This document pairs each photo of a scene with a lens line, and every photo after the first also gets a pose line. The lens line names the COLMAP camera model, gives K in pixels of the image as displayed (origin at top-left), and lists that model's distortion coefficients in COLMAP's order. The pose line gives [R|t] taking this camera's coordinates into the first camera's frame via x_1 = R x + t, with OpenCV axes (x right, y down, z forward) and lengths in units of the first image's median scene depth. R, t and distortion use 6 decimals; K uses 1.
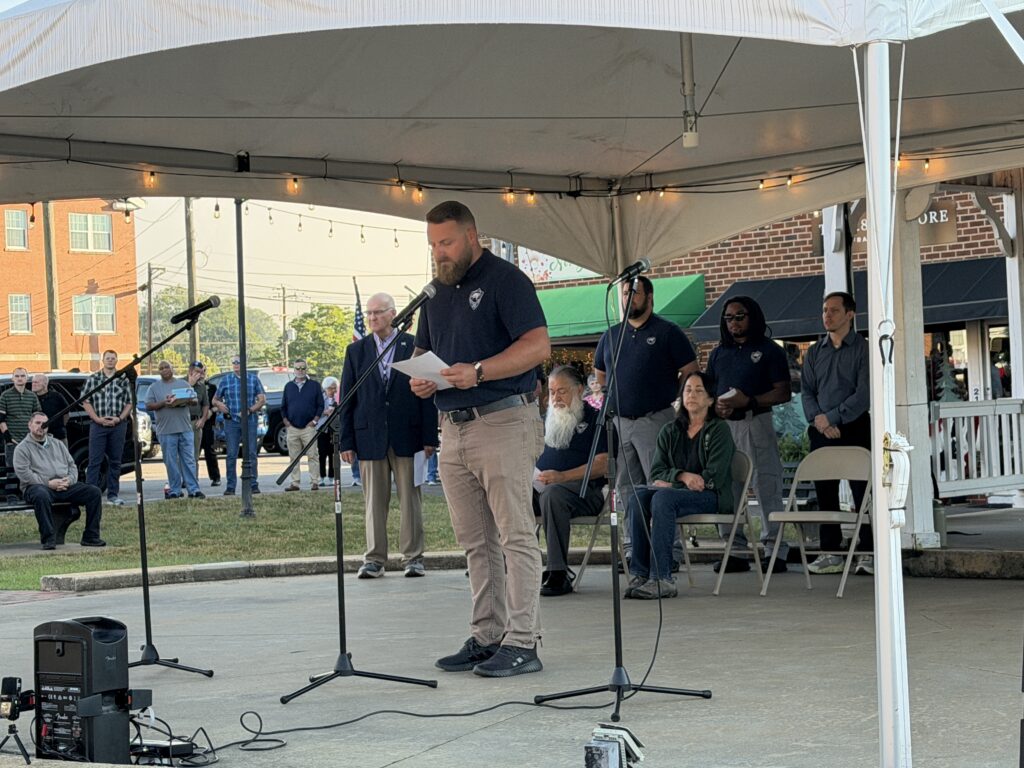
lens RADIAL K [[2167.3, 0, 513.8], [0, 2167.3, 379.4], [0, 0, 1]] dist [0.091401, 0.000000]
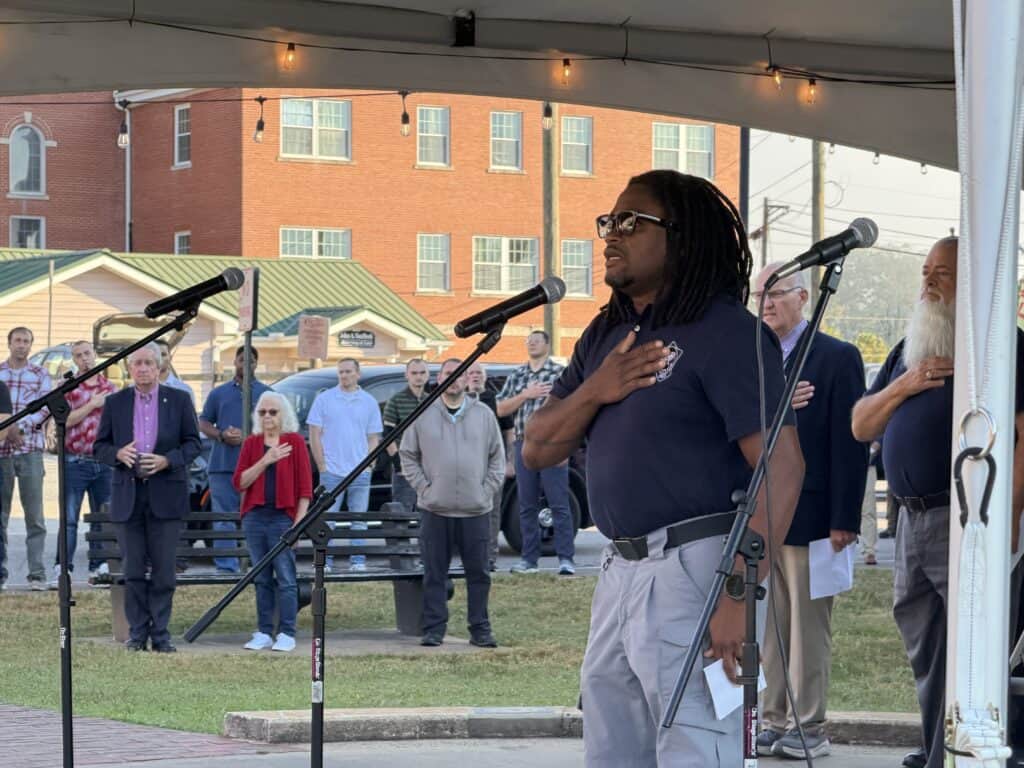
lens RADIAL K [[3169.5, 0, 503.2], [0, 3169.5, 433.5], [0, 0, 1]] dist [0.116558, 0.000000]
pose [[0.963726, 0.042455, -0.263495, 0.092091], [-0.037196, 0.998997, 0.024917, -0.013100], [0.264289, -0.014212, 0.964339, 0.169576]]
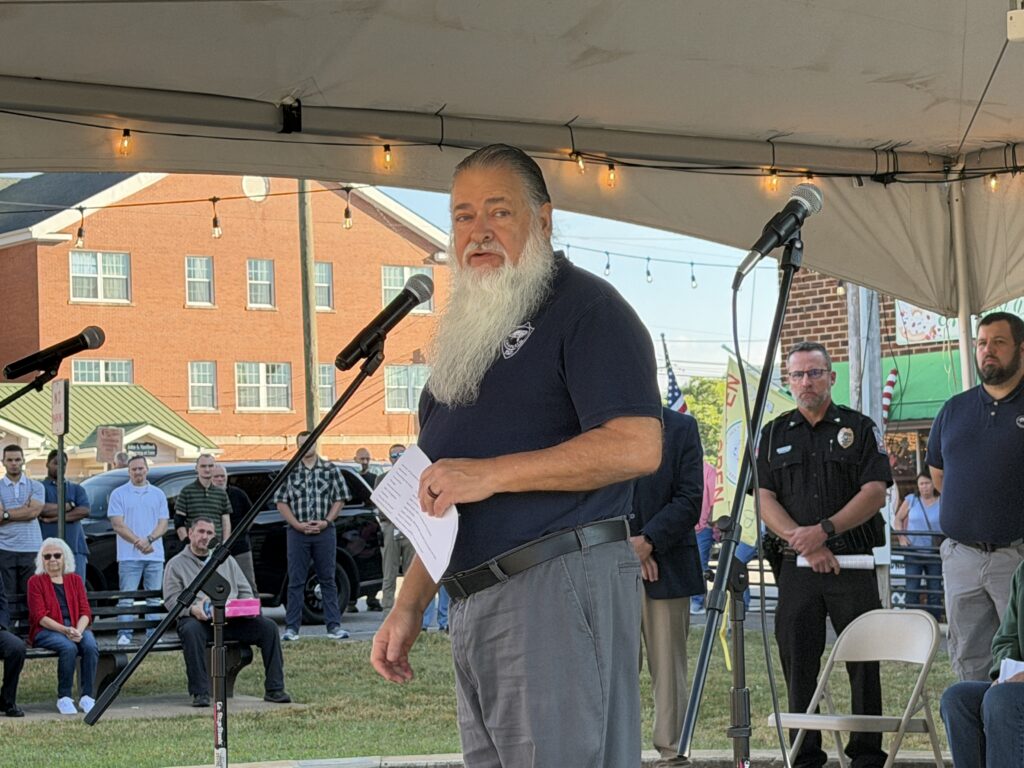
lens RADIAL K [[2577.4, 0, 495.2], [0, 2577.4, 450.1], [0, 0, 1]] dist [0.095662, 0.000000]
pose [[0.984767, 0.008310, -0.173681, 0.046285], [-0.009594, 0.999933, -0.006551, -0.003488], [0.173615, 0.008117, 0.984780, 0.263952]]
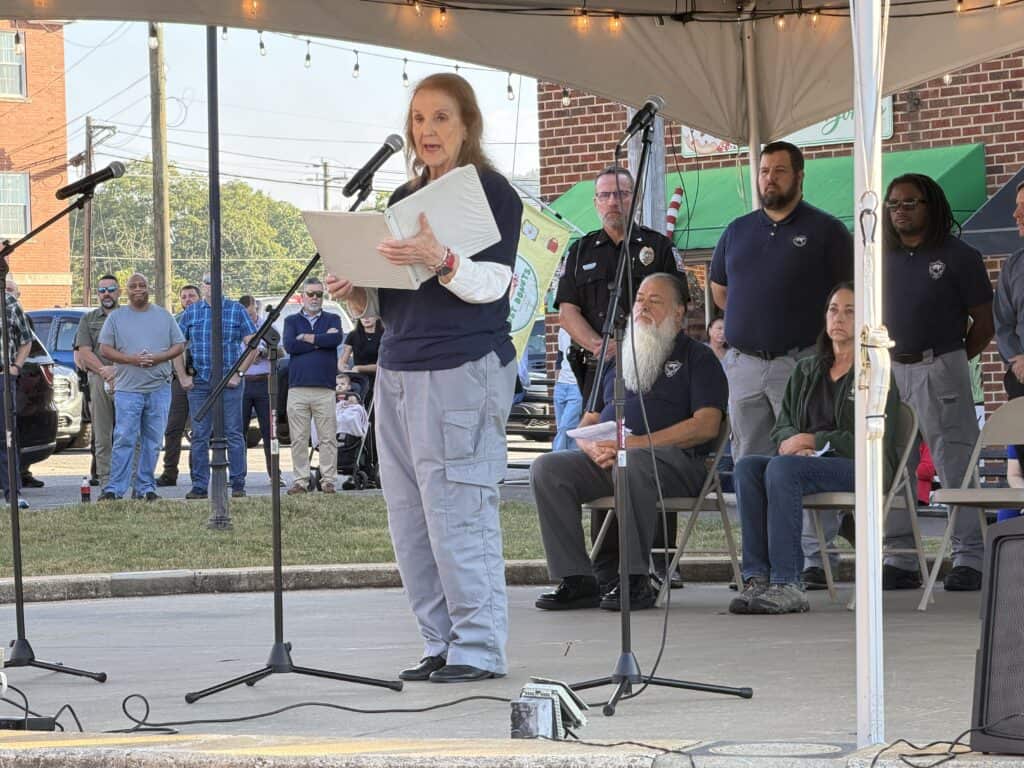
lens RADIAL K [[3917.1, 0, 510.0], [0, 3917.1, 389.8], [0, 0, 1]] dist [0.180830, 0.000000]
pose [[0.998048, 0.013339, -0.061003, 0.049012], [-0.012465, 0.999815, 0.014677, 0.011013], [0.061187, -0.013888, 0.998030, -0.197785]]
